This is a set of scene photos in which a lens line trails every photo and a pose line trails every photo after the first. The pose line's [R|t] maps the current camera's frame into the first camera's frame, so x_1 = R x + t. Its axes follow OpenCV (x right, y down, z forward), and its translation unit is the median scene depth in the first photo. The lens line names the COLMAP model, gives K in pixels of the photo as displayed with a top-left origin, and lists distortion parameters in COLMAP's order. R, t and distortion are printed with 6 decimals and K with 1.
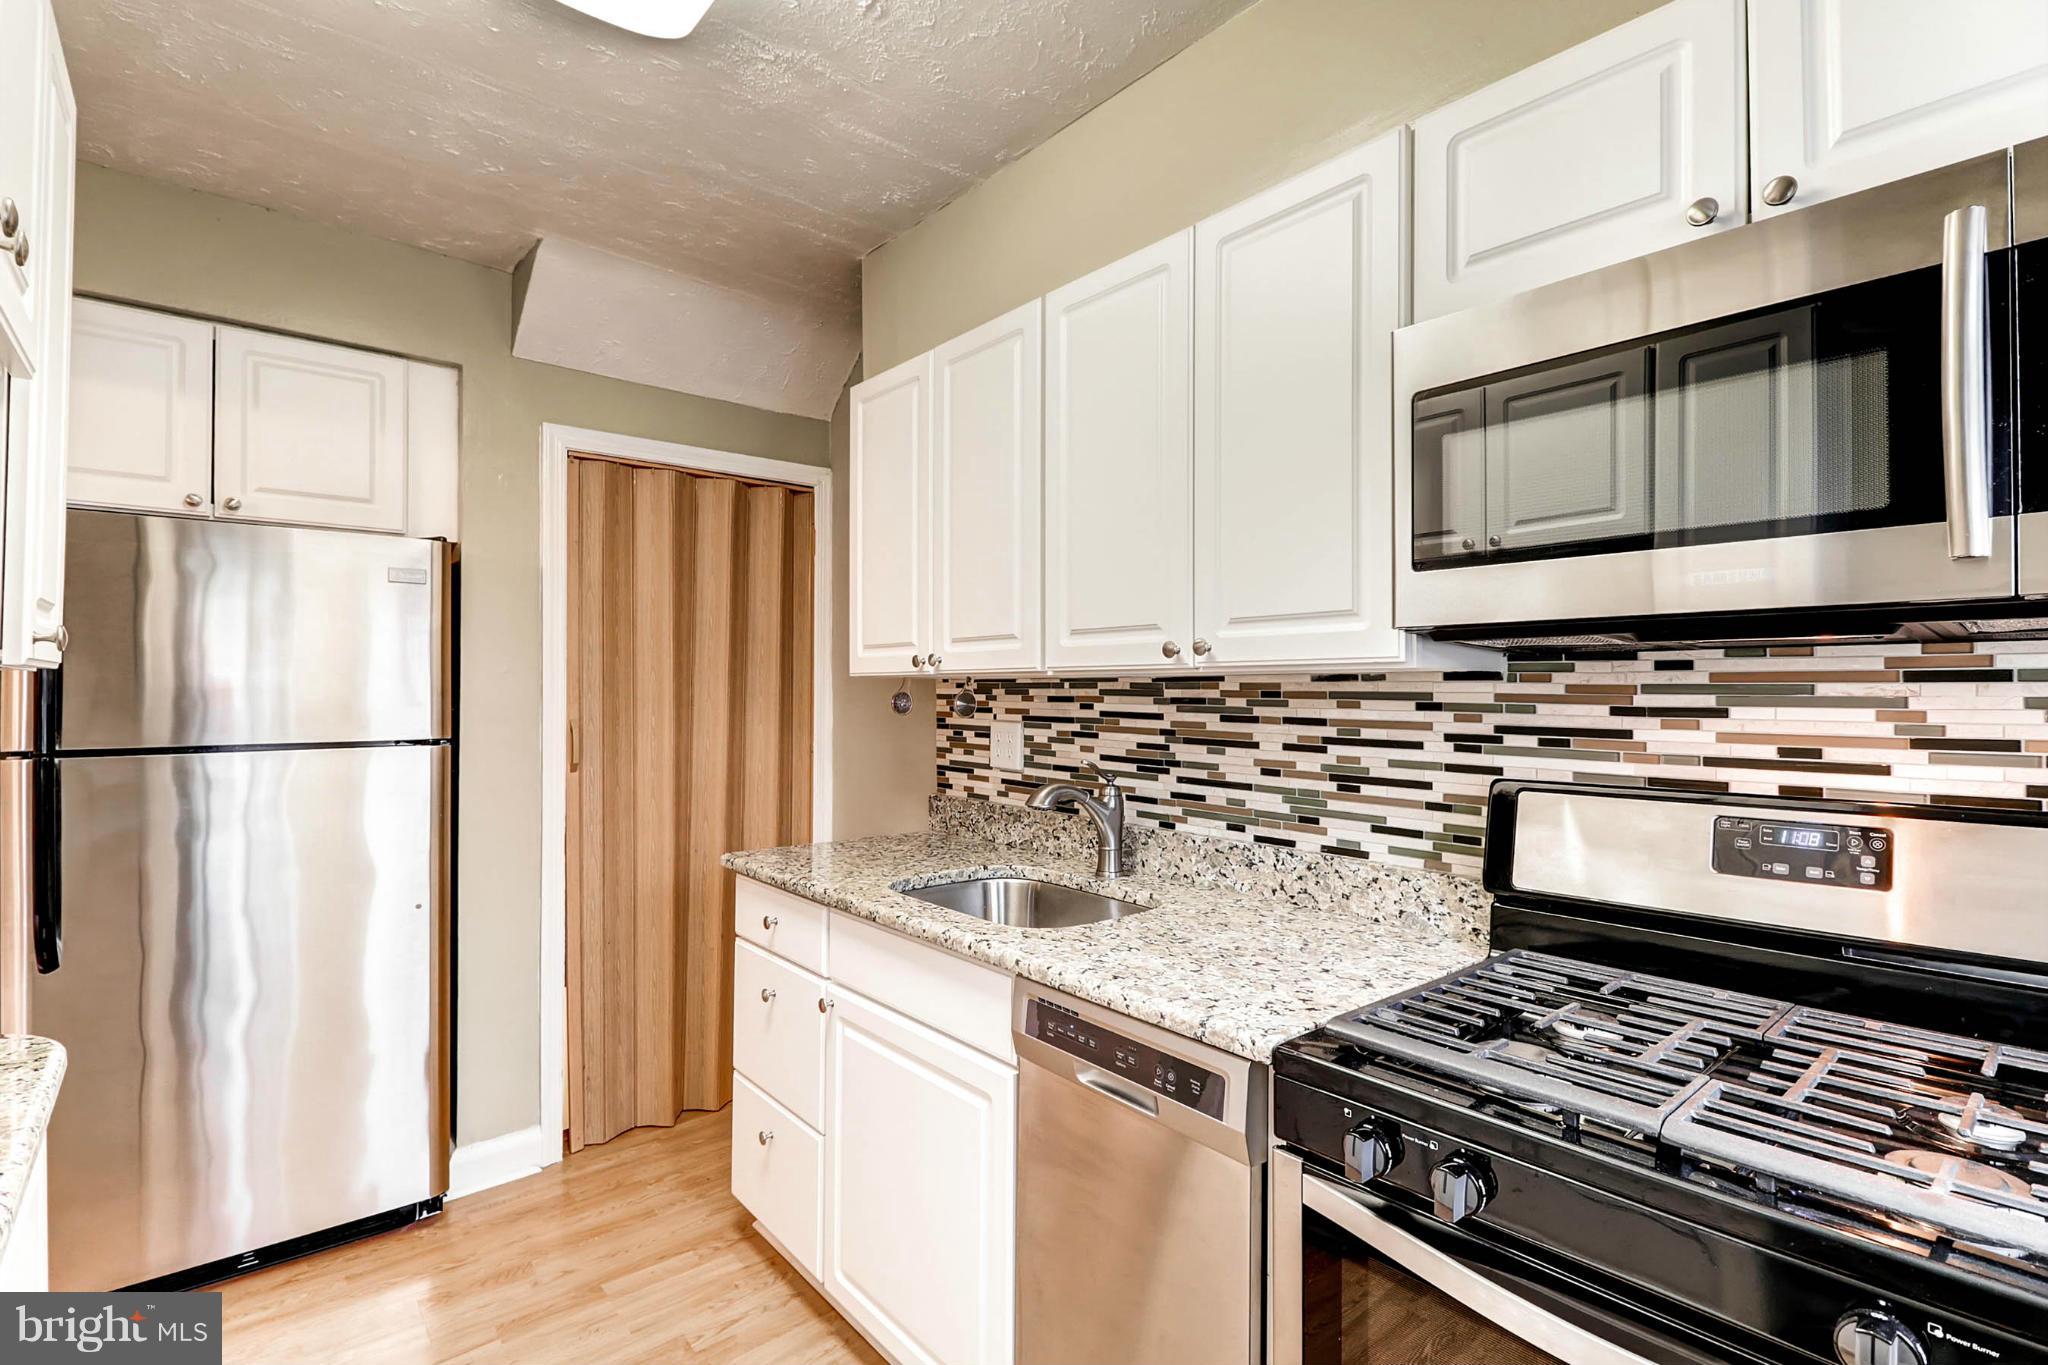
lens RADIAL K [[952.6, 0, 1024.0], [0, 952.6, 682.5], [0, 0, 1]] dist [0.029331, -0.014195]
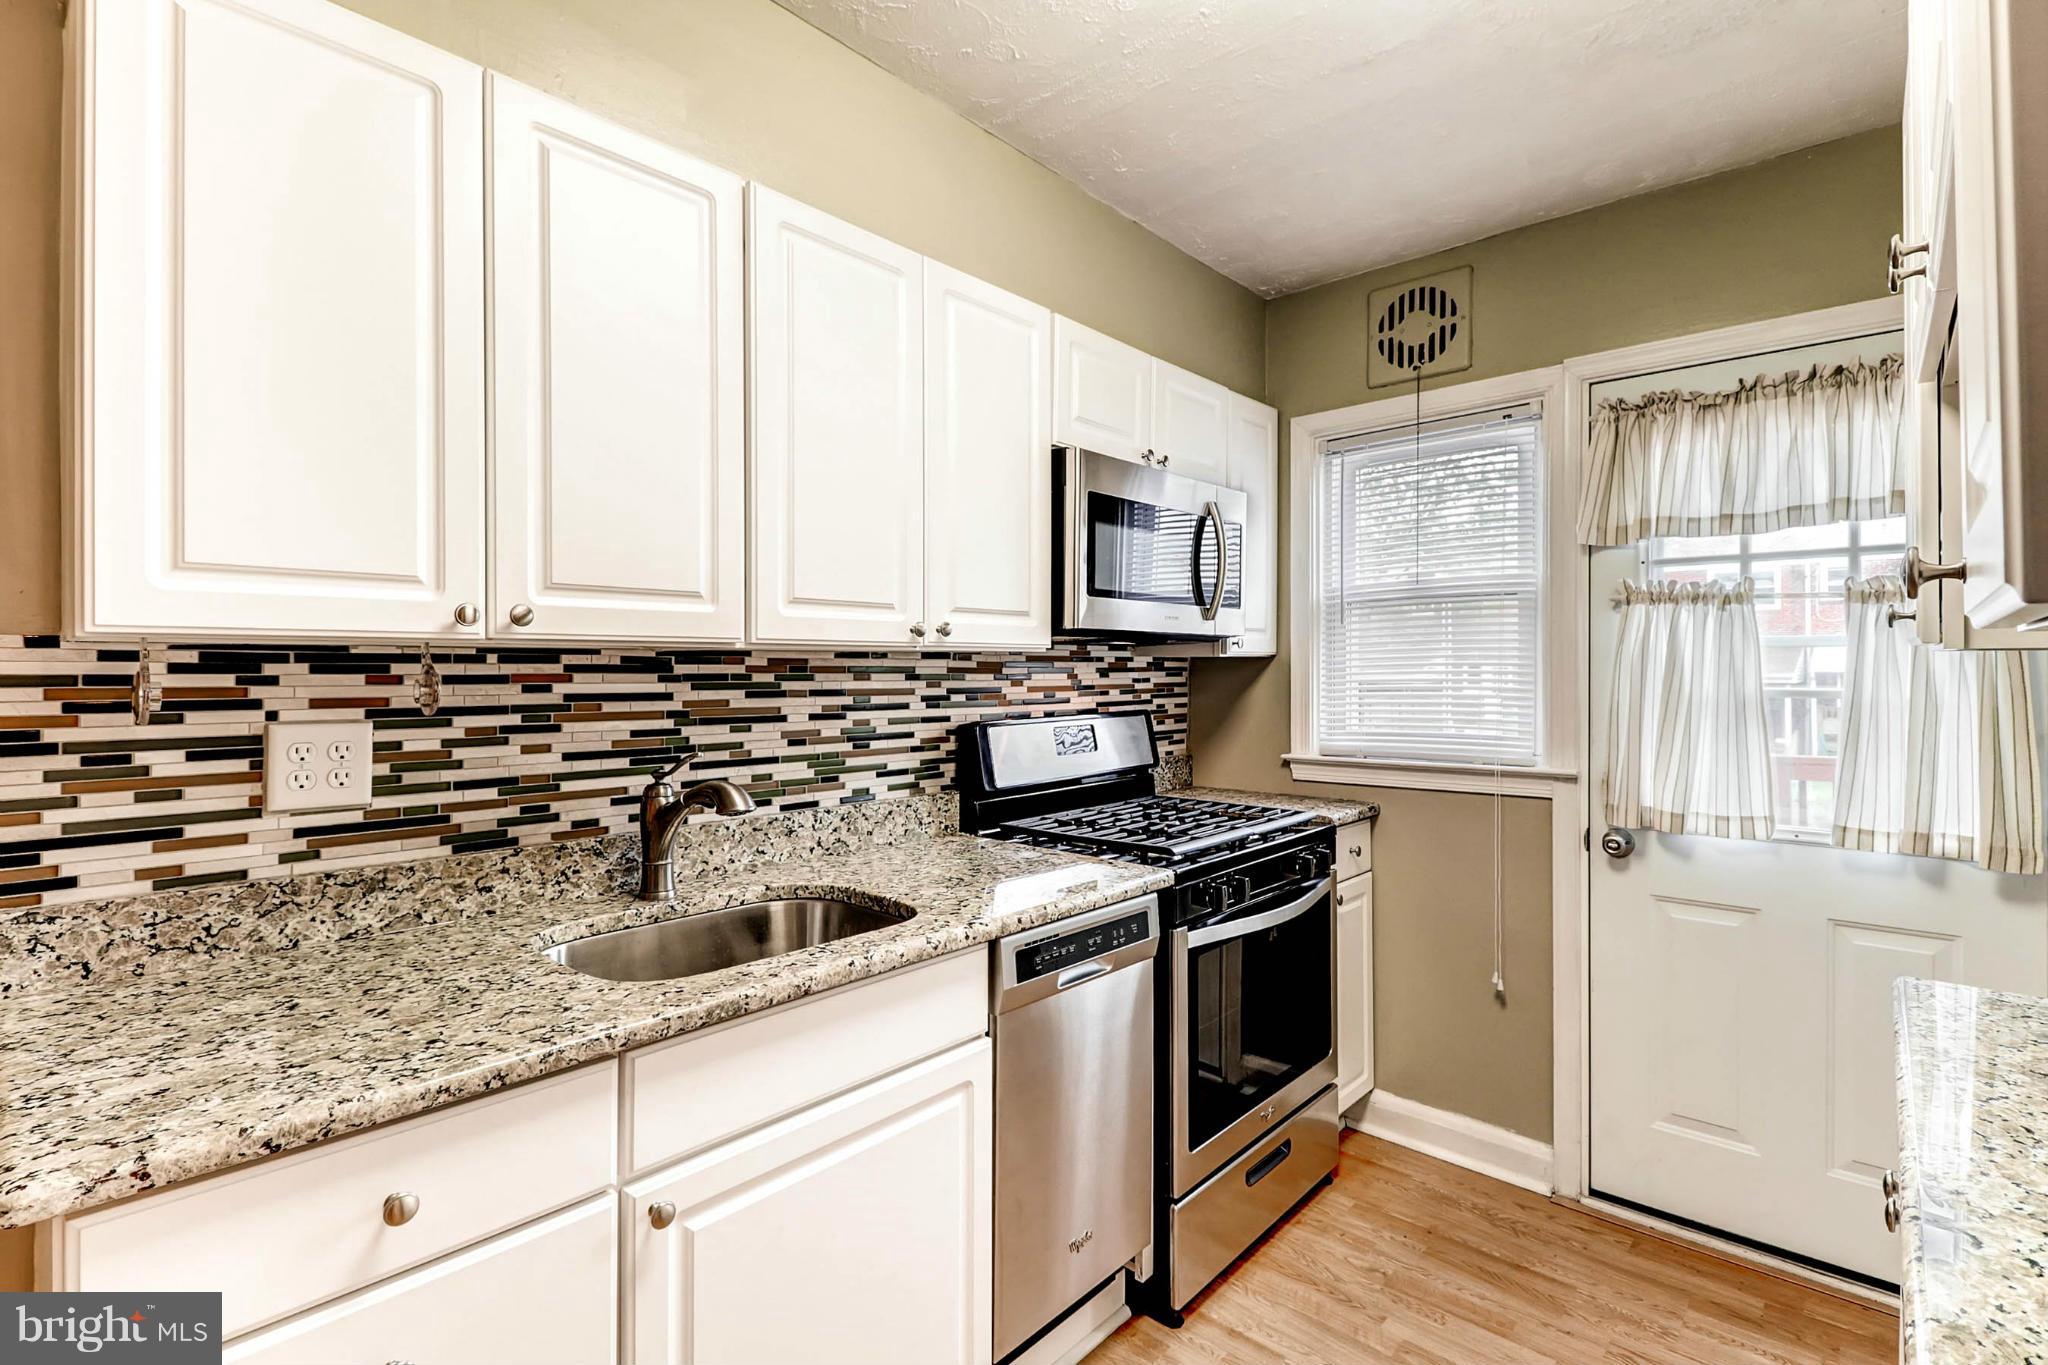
lens RADIAL K [[946.3, 0, 1028.9], [0, 946.3, 671.0], [0, 0, 1]] dist [0.023682, -0.014235]
pose [[-0.134674, -0.008302, 0.990855, -0.765109], [-0.009845, 0.999927, 0.007040, 0.003875], [-0.990841, -0.008807, -0.134746, 0.820153]]
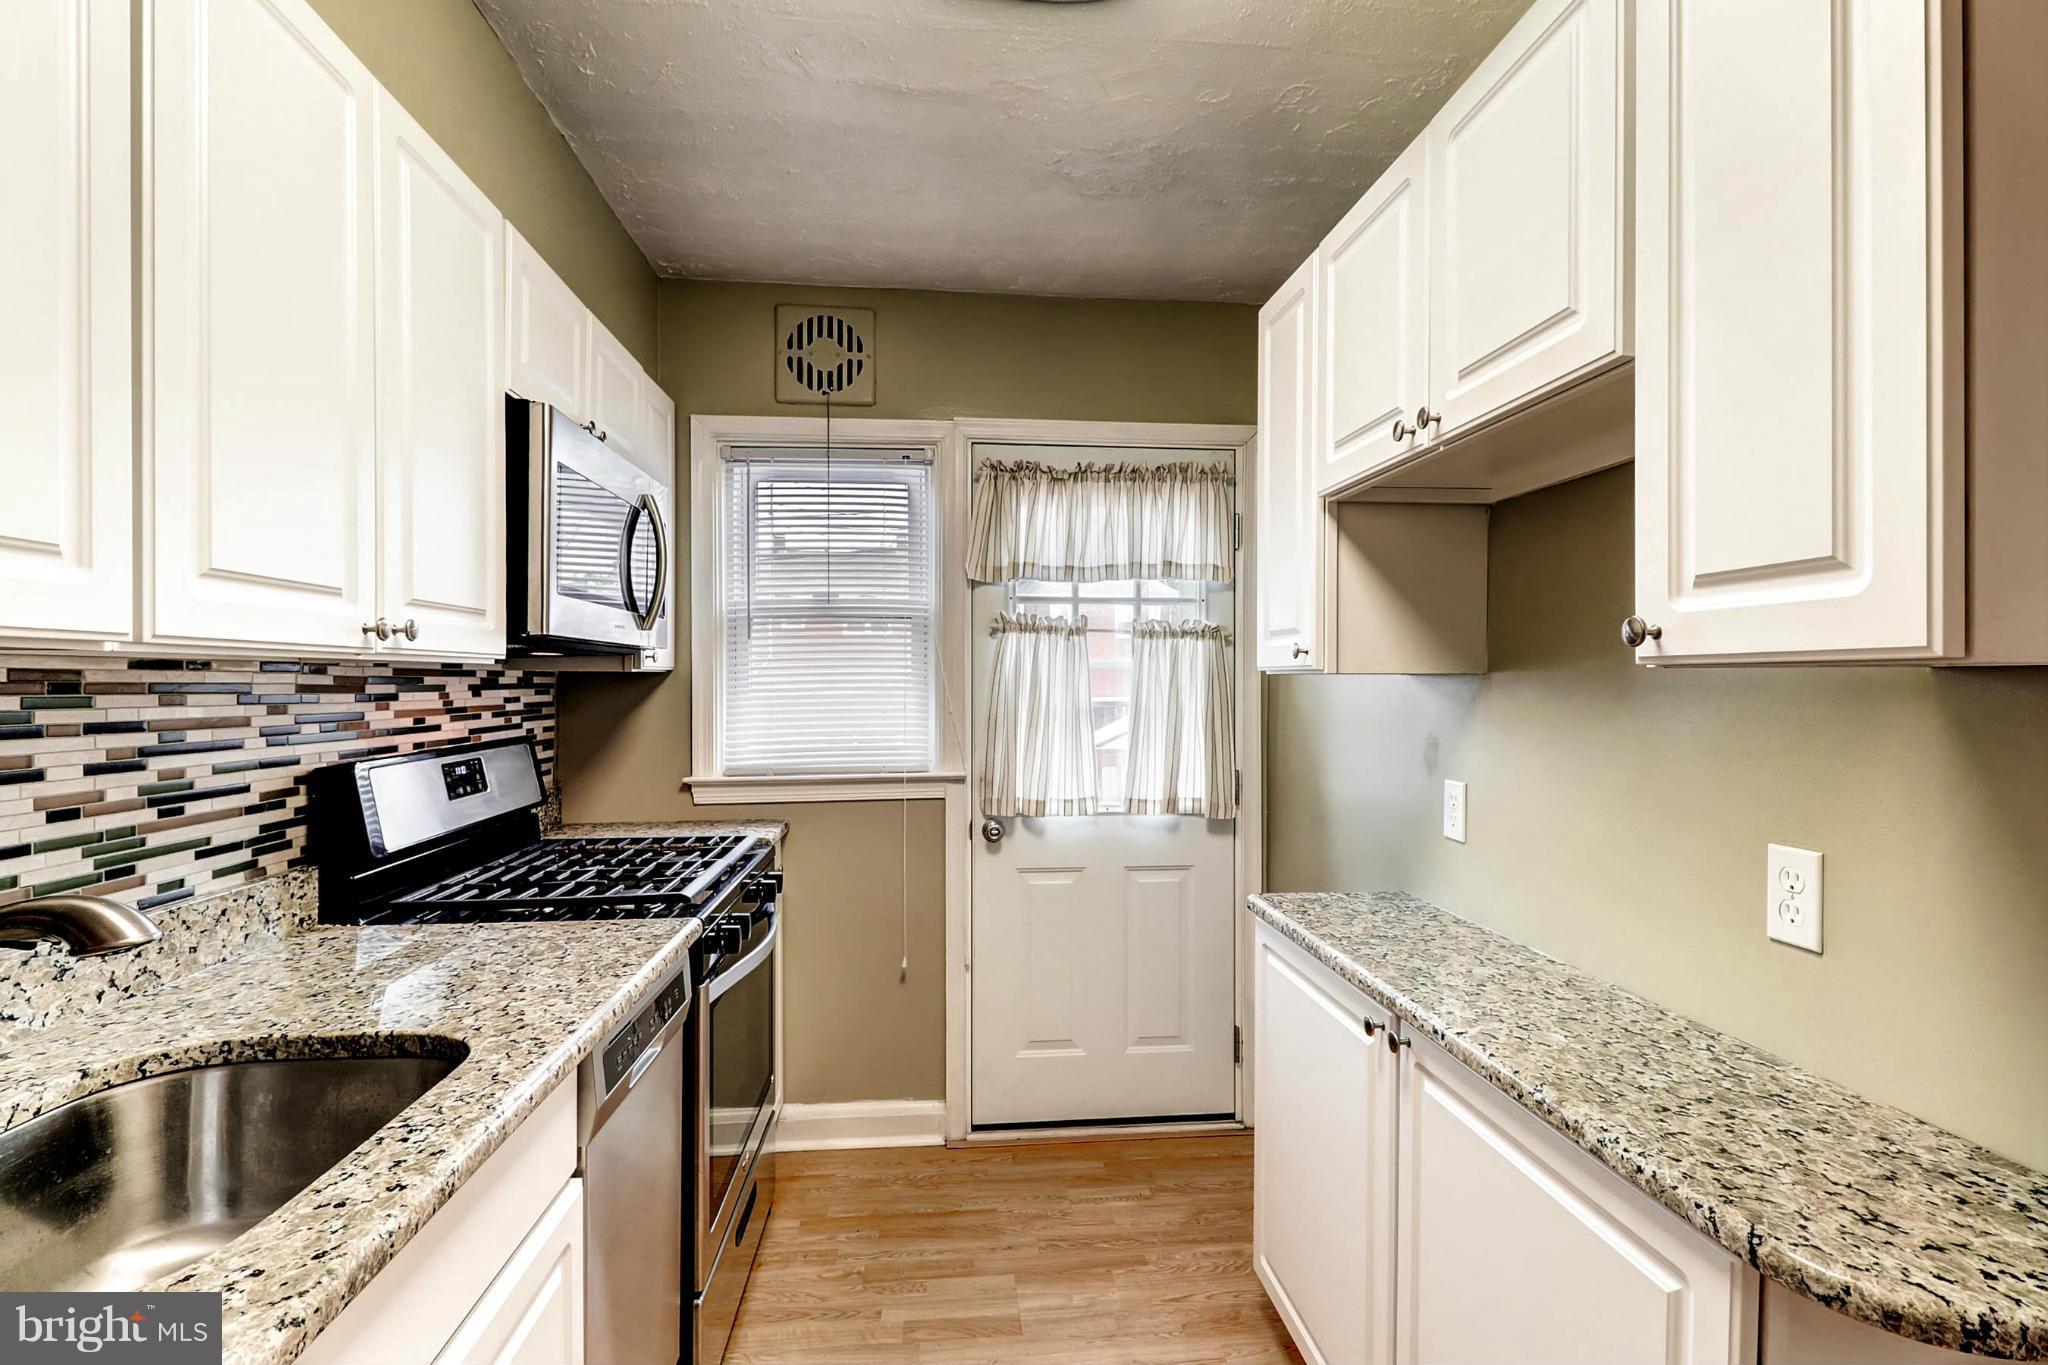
lens RADIAL K [[960.7, 0, 1030.3], [0, 960.7, 695.0], [0, 0, 1]] dist [0.025432, -0.017123]
pose [[-0.822663, -0.012908, 0.568383, -0.561520], [-0.010336, 0.999917, 0.007748, 0.004773], [-0.568436, 0.000499, -0.822727, 1.072102]]
